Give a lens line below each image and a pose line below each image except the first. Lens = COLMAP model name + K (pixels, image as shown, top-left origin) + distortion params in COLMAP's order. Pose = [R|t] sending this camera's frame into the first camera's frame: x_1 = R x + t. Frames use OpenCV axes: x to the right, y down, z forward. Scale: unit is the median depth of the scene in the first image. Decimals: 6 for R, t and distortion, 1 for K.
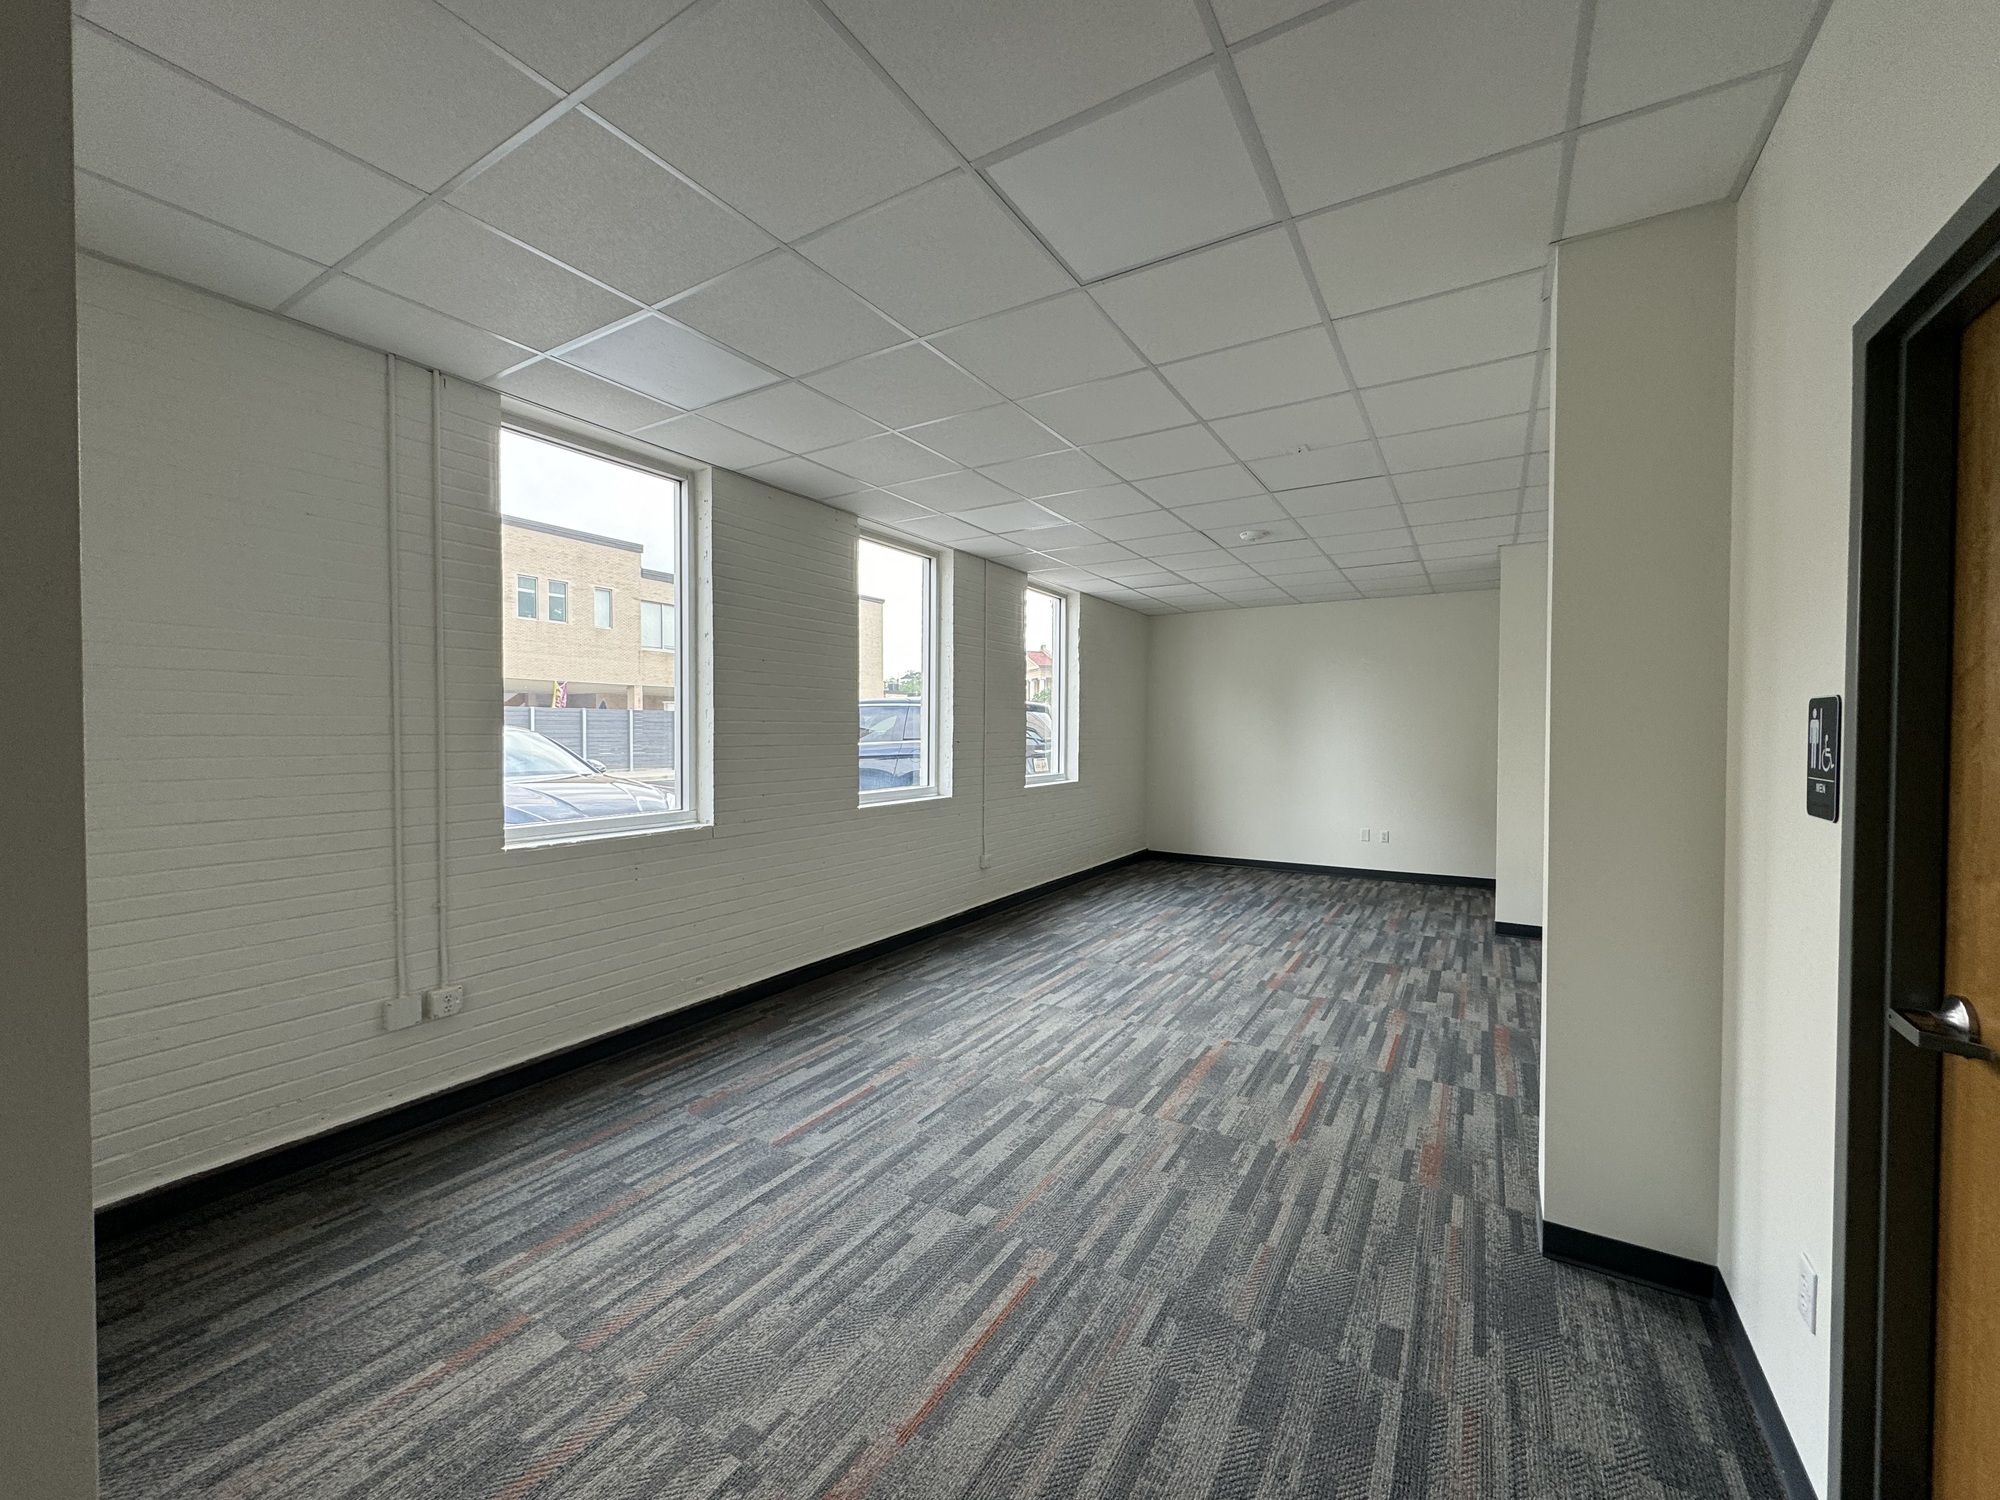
lens RADIAL K [[795.4, 0, 1004.9], [0, 795.4, 742.4], [0, 0, 1]] dist [-0.000824, -0.000036]
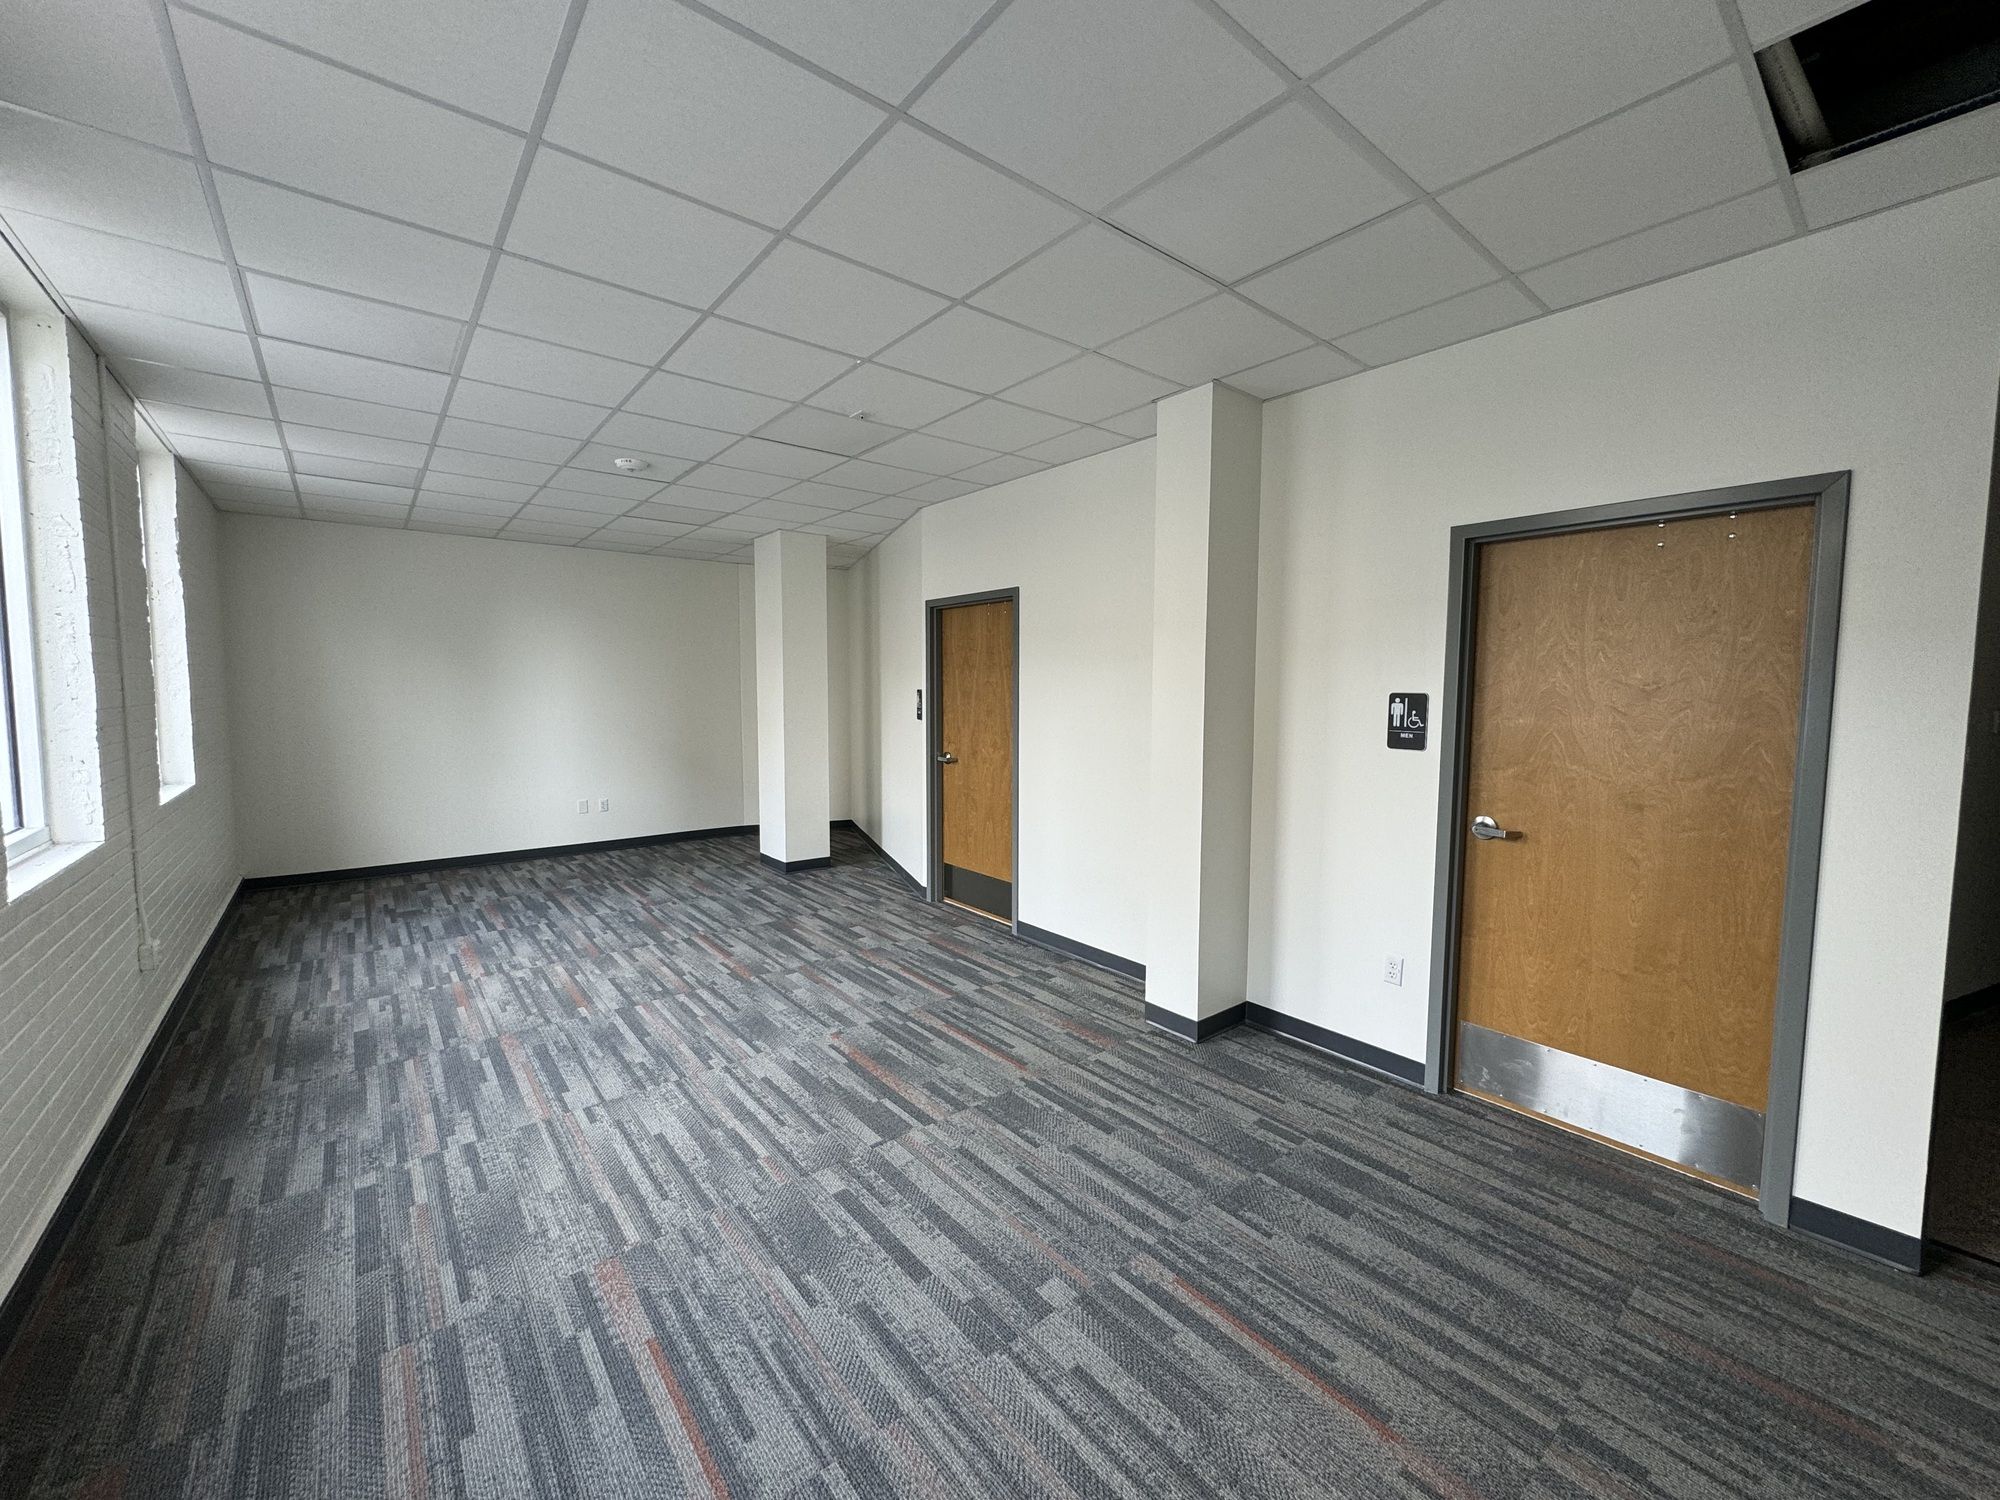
lens RADIAL K [[795.4, 0, 1004.9], [0, 795.4, 742.4], [0, 0, 1]] dist [-0.000824, -0.000036]
pose [[0.331904, -0.065162, 0.941060, -0.504892], [0.009533, 0.997792, 0.065728, -0.026499], [-0.943265, -0.012845, 0.331792, 0.493213]]
